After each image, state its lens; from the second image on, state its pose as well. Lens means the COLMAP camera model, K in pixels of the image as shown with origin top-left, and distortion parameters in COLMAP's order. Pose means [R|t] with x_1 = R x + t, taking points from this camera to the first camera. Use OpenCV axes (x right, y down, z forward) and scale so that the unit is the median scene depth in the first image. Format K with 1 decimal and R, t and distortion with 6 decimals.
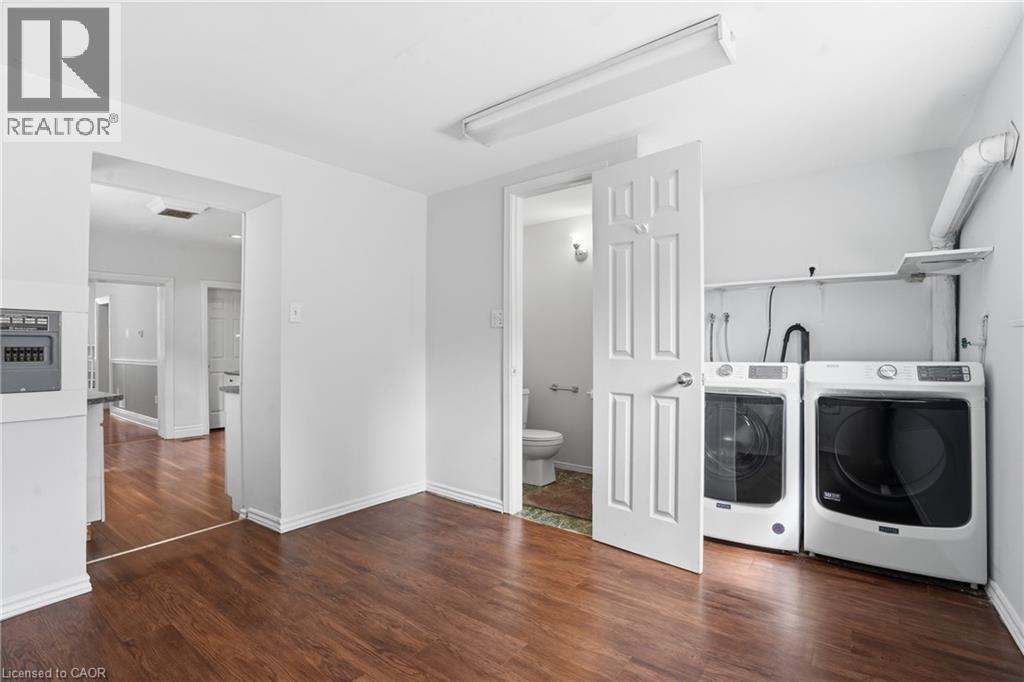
lens RADIAL K [[472.5, 0, 514.7], [0, 472.5, 351.0], [0, 0, 1]] dist [-0.036941, 0.007499]
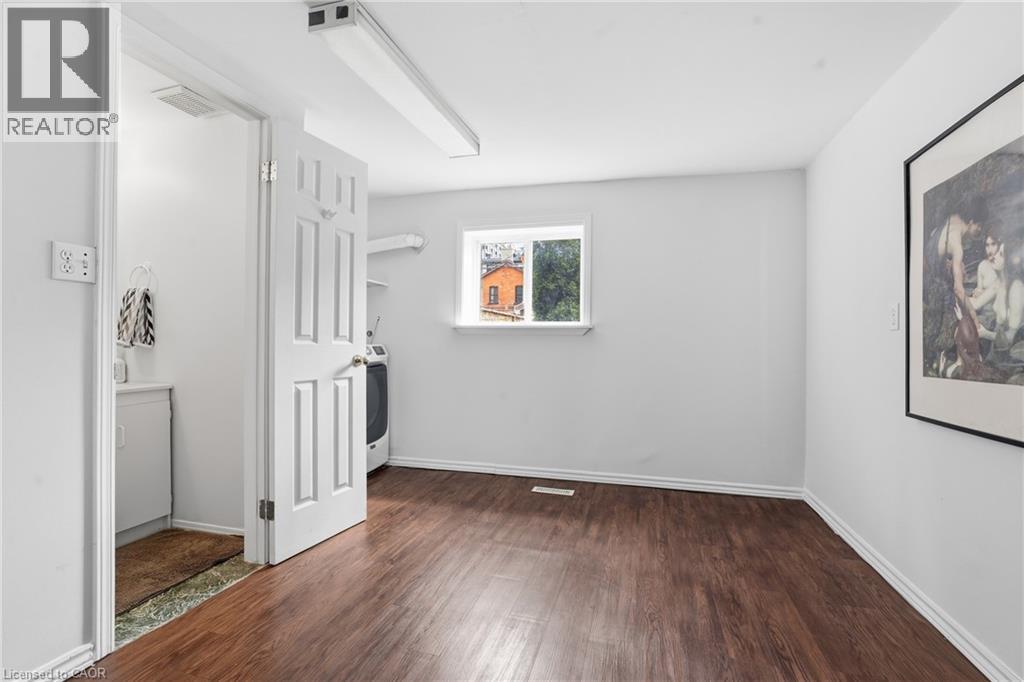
lens RADIAL K [[472.5, 0, 508.4], [0, 472.5, 336.9], [0, 0, 1]] dist [-0.036941, 0.007499]
pose [[-0.355679, 0.012163, 0.934529, -0.820846], [0.002205, 0.999923, -0.012175, 0.016235], [-0.934605, -0.002270, -0.355679, 1.010234]]
